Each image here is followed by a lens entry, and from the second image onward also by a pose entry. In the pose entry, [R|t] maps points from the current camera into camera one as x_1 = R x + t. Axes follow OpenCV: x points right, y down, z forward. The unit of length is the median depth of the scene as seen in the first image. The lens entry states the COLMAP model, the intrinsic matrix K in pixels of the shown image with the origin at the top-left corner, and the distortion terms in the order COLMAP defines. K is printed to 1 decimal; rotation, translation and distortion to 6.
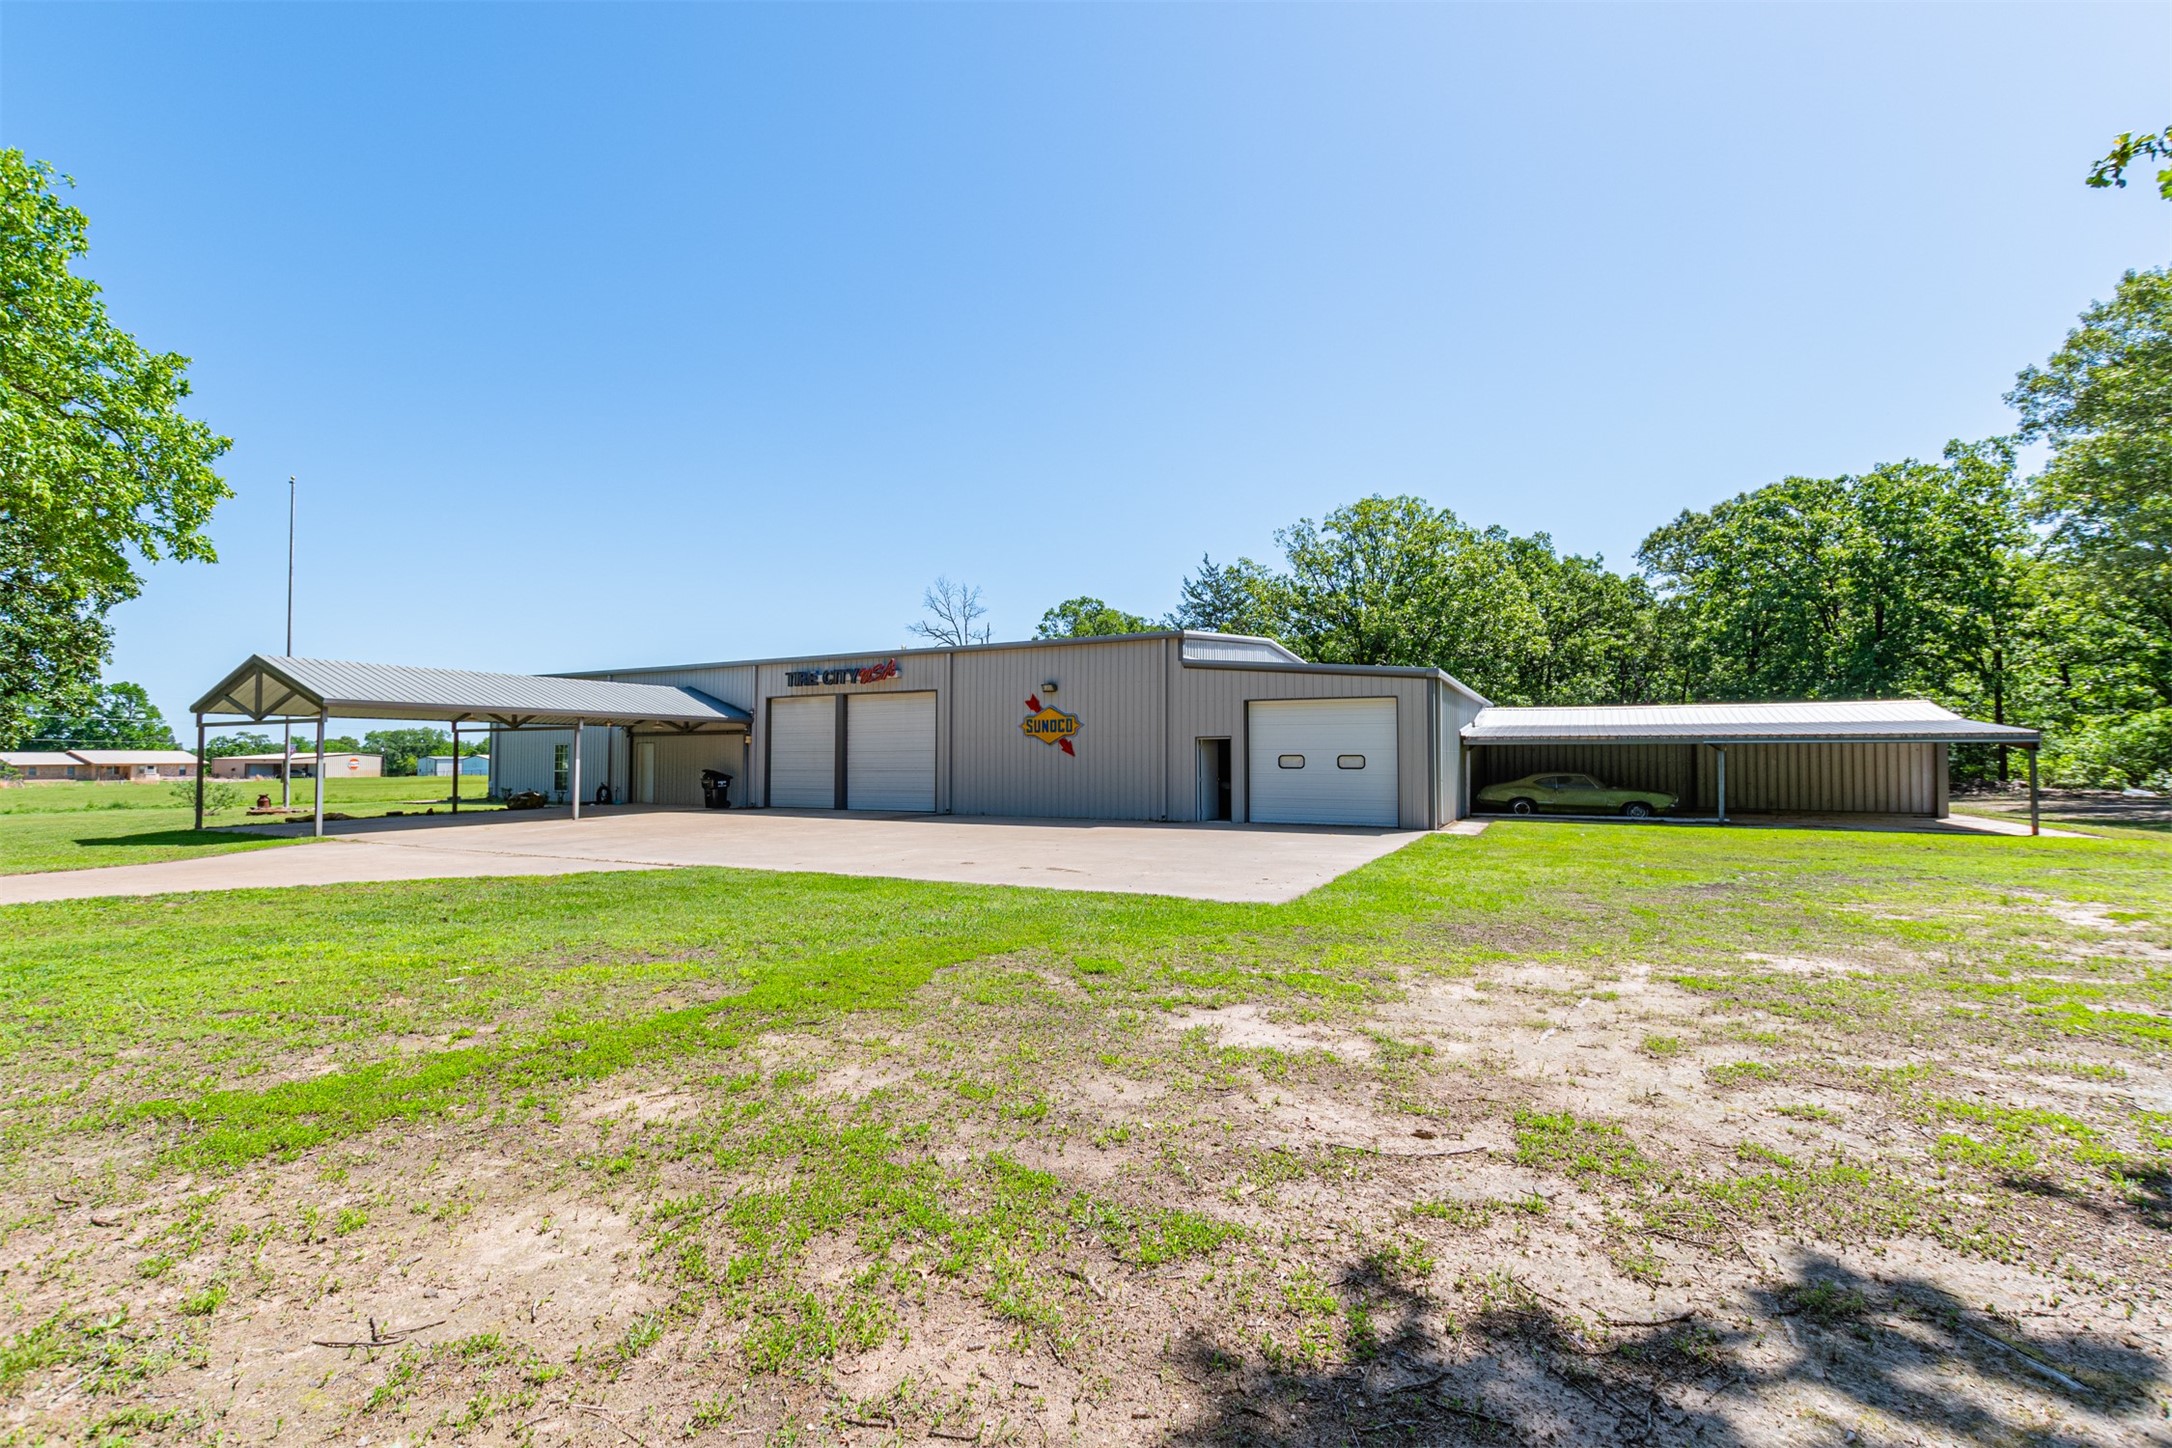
lens RADIAL K [[943.4, 0, 1089.4], [0, 943.4, 739.0], [0, 0, 1]] dist [-0.001149, -0.000523]
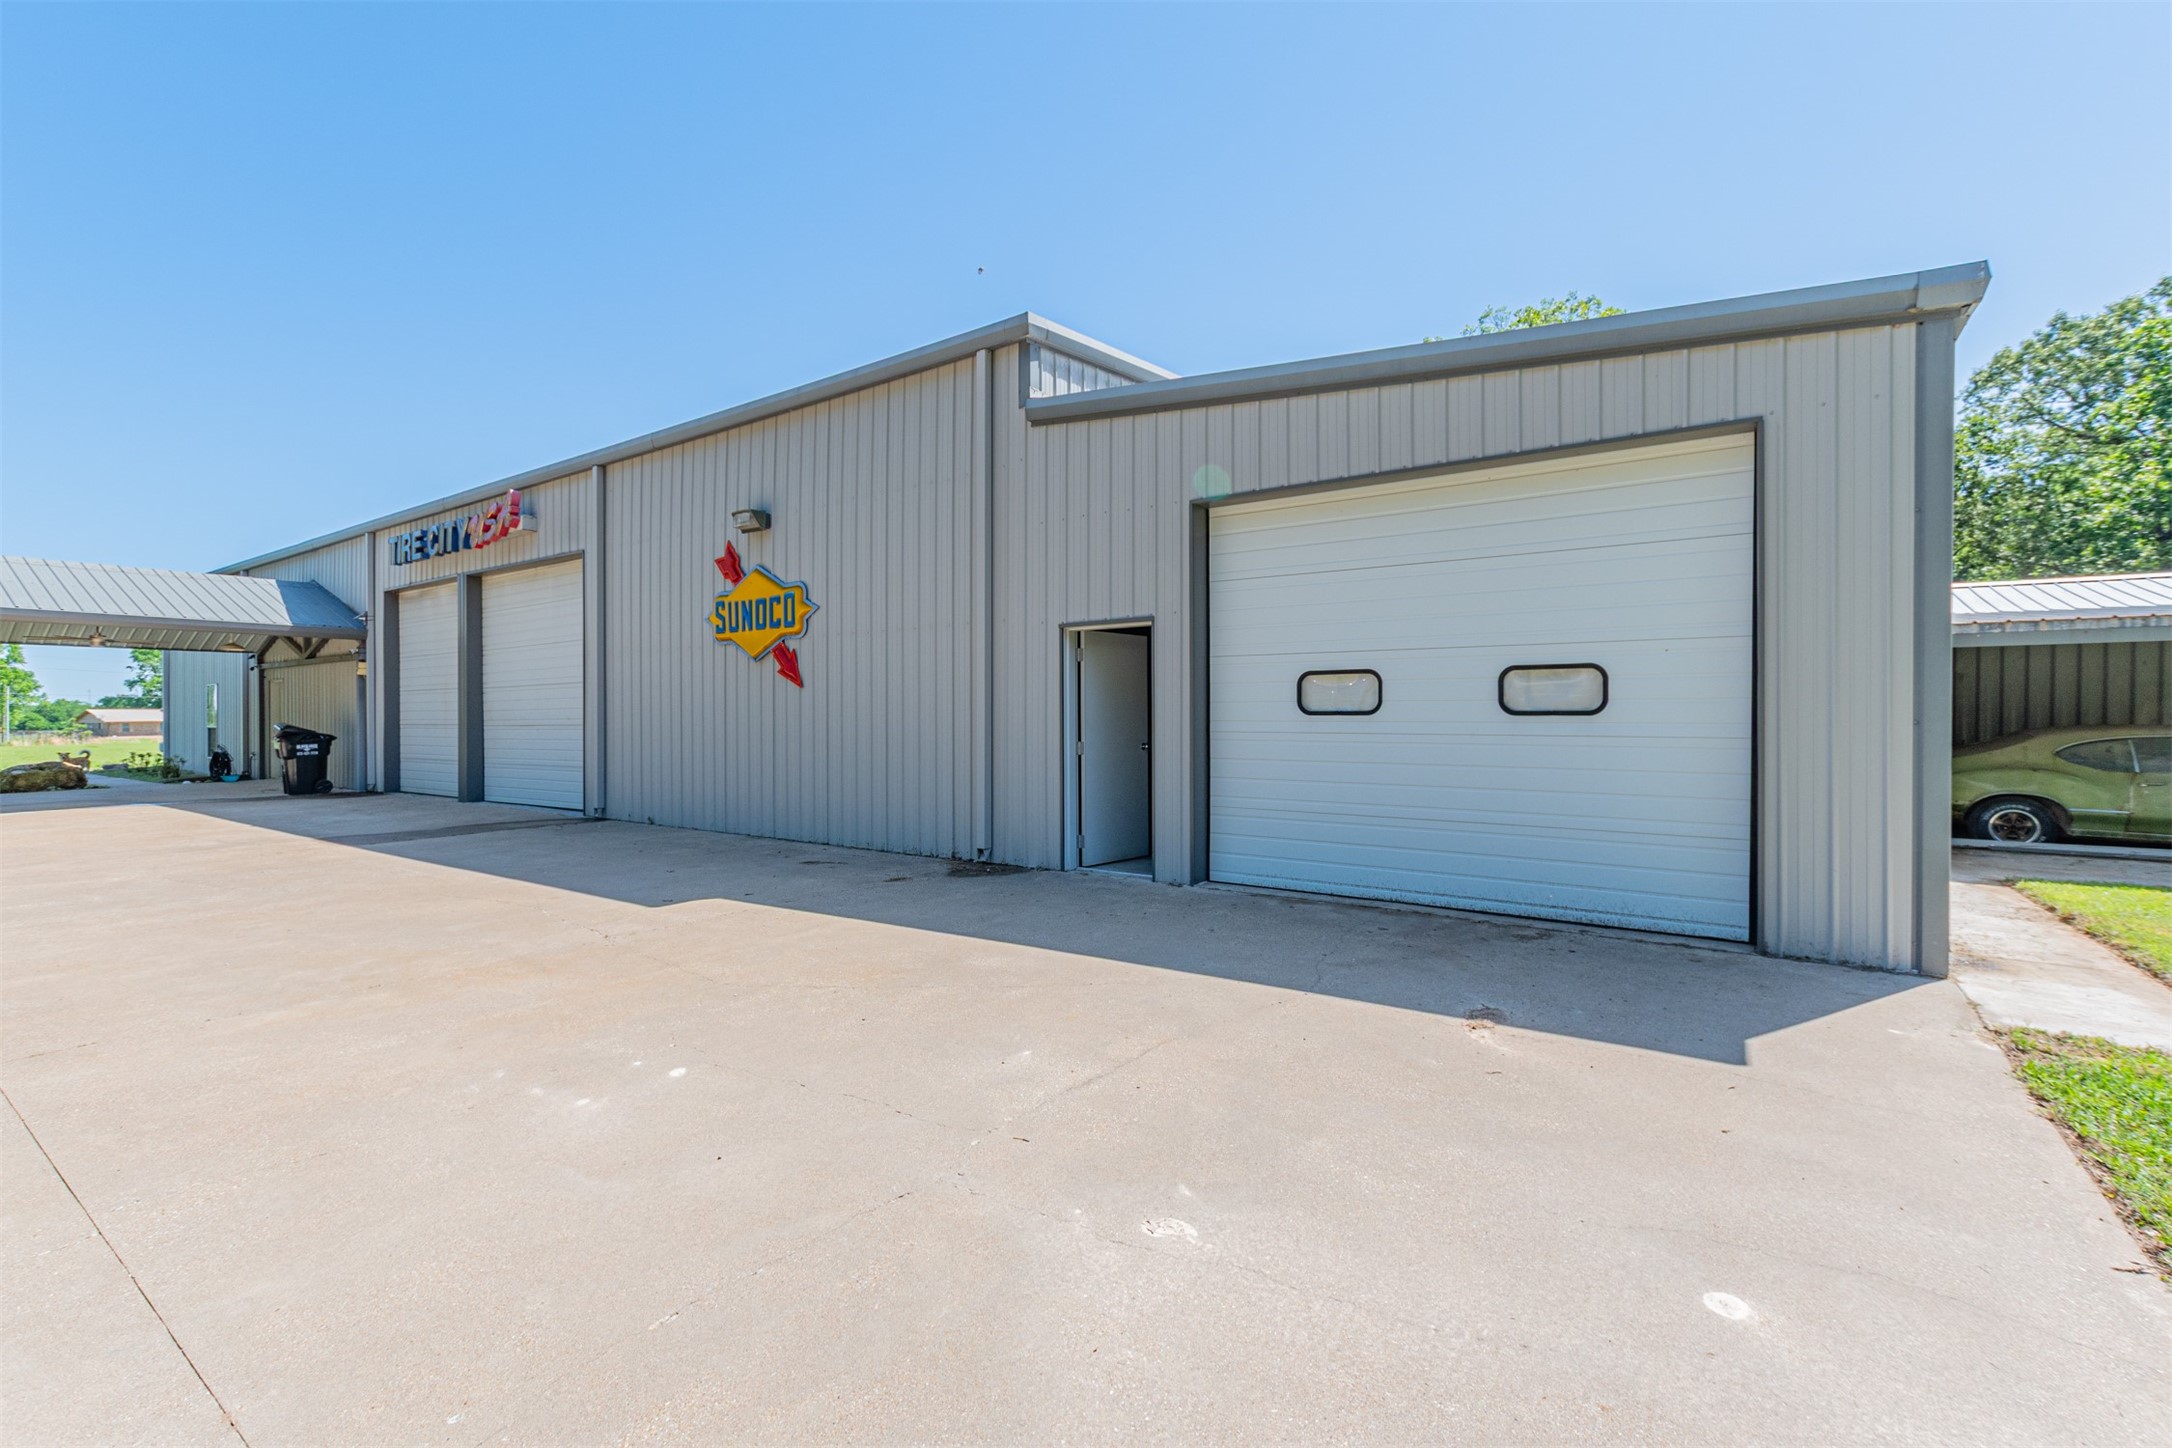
lens RADIAL K [[943.4, 0, 1094.5], [0, 943.4, 723.0], [0, 0, 1]] dist [-0.001149, -0.000523]
pose [[0.991308, -0.001880, -0.131546, 0.154006], [0.005812, 0.999547, 0.029513, 0.021423], [0.131431, -0.030021, 0.990871, 0.603452]]
